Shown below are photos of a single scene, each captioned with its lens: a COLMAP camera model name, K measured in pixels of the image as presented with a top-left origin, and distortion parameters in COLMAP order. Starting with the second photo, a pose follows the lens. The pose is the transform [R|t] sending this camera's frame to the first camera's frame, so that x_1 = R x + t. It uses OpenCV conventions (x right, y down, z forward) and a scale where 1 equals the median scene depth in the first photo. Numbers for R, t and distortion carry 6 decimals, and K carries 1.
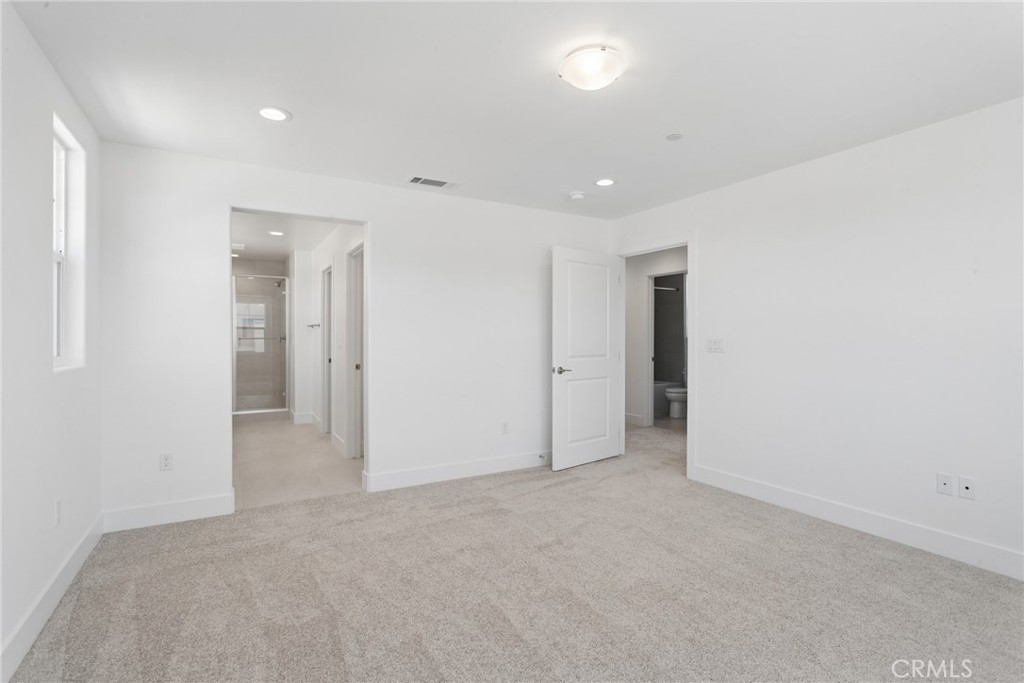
lens RADIAL K [[495.1, 0, 515.3], [0, 495.1, 346.6], [0, 0, 1]] dist [-0.016267, 0.004780]
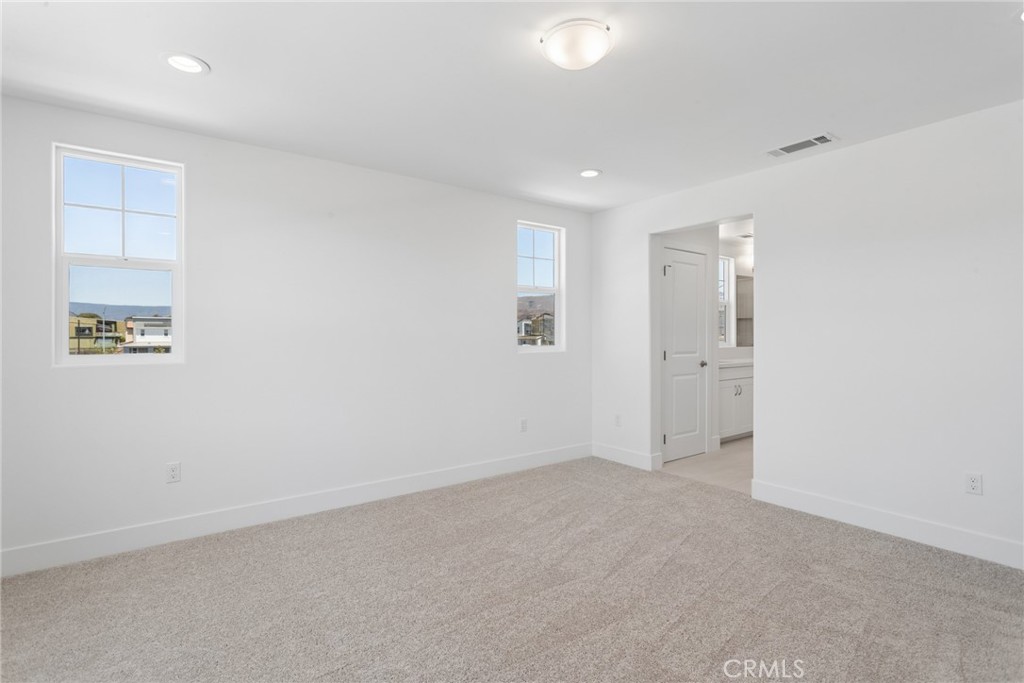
lens RADIAL K [[495.1, 0, 515.5], [0, 495.1, 335.3], [0, 0, 1]] dist [-0.016267, 0.004780]
pose [[0.106914, -0.008453, -0.994232, 0.688099], [-0.021972, 0.999700, -0.010863, 0.004591], [0.994026, 0.023007, 0.106696, 0.512813]]
